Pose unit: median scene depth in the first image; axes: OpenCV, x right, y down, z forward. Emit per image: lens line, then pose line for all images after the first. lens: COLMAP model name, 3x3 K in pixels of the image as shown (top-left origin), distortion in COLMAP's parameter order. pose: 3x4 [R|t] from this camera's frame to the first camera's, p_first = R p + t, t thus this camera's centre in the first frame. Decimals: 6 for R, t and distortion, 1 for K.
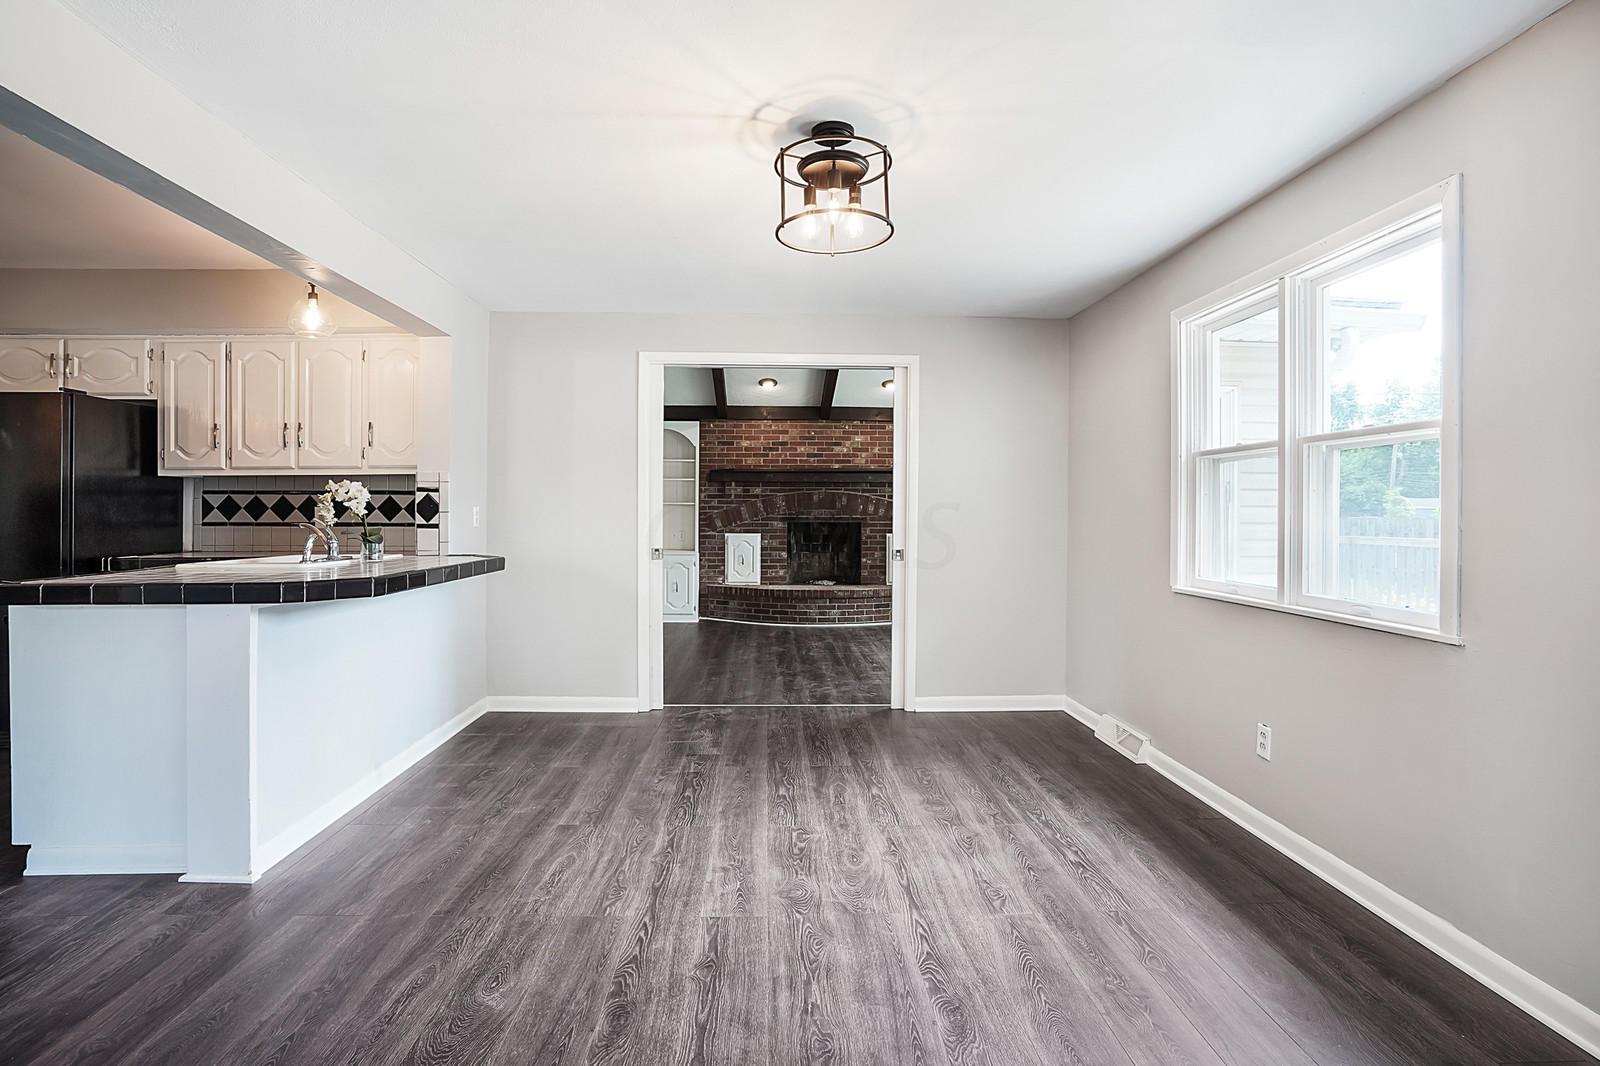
lens RADIAL K [[741.4, 0, 784.8], [0, 741.4, 507.0], [0, 0, 1]] dist [-0.010645, 0.011858]
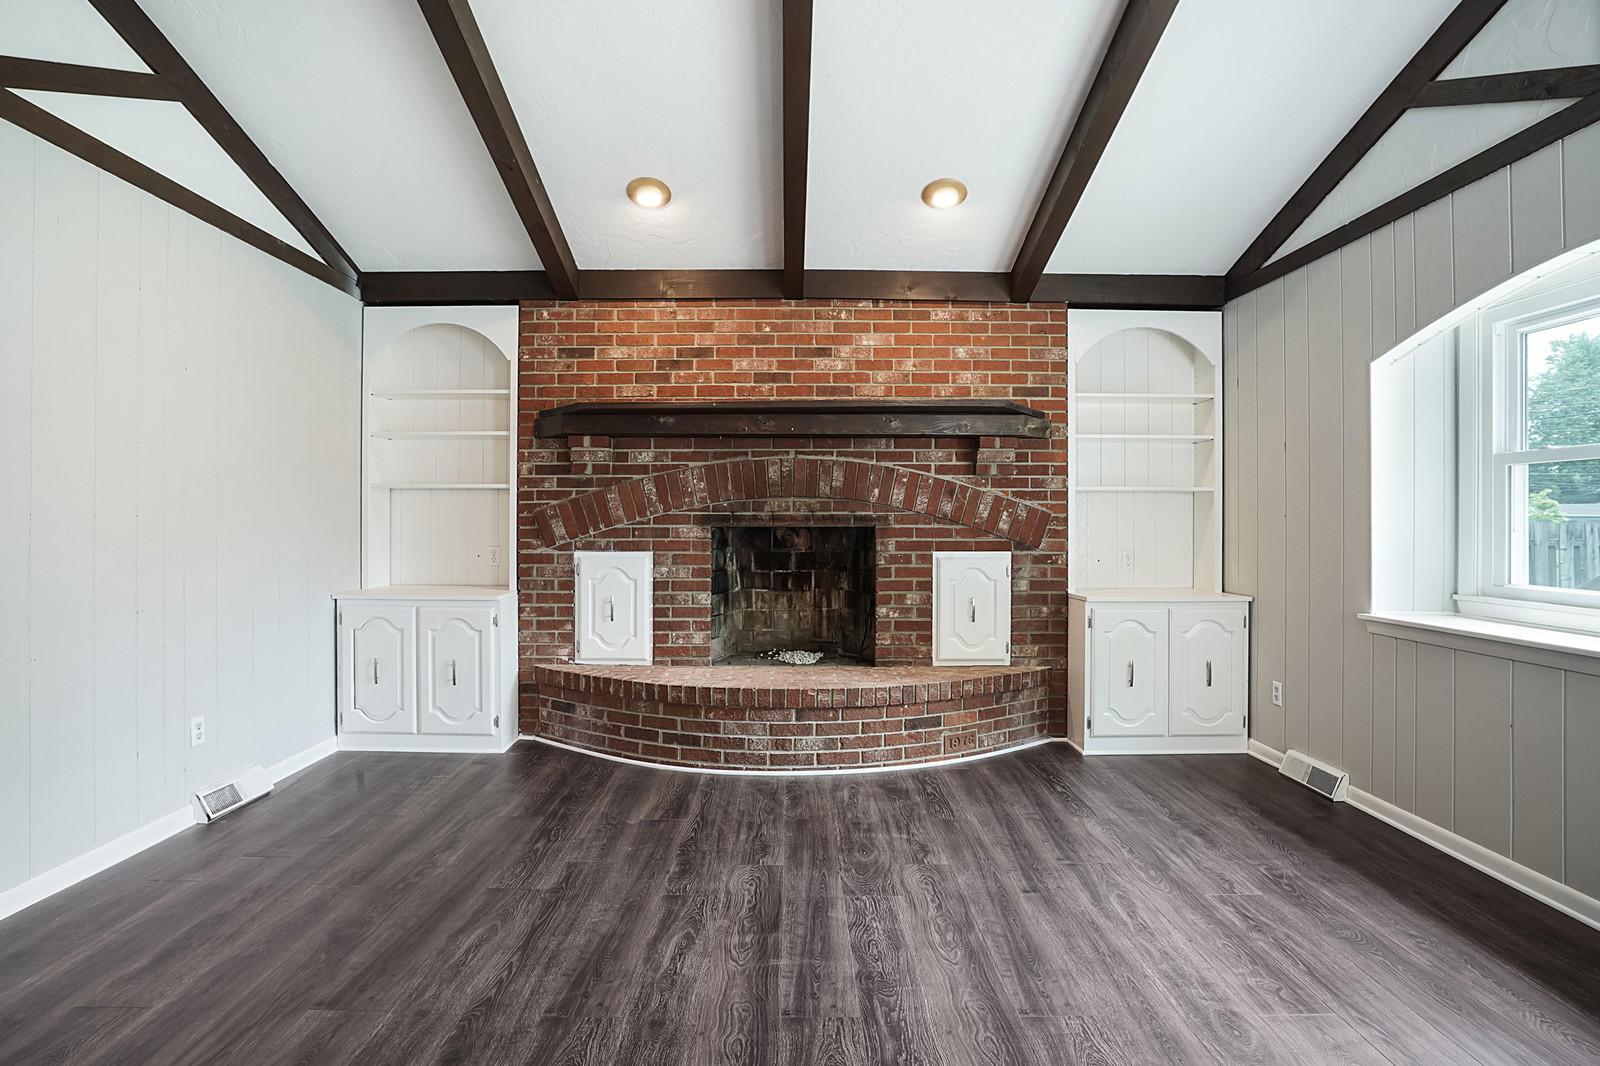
lens RADIAL K [[741.4, 0, 781.0], [0, 741.4, 510.6], [0, 0, 1]] dist [-0.010645, 0.011858]
pose [[0.998828, -0.000786, -0.048400, 0.067845], [0.000820, 0.999999, 0.000687, 0.010520], [0.048399, -0.000726, 0.998828, 0.552419]]
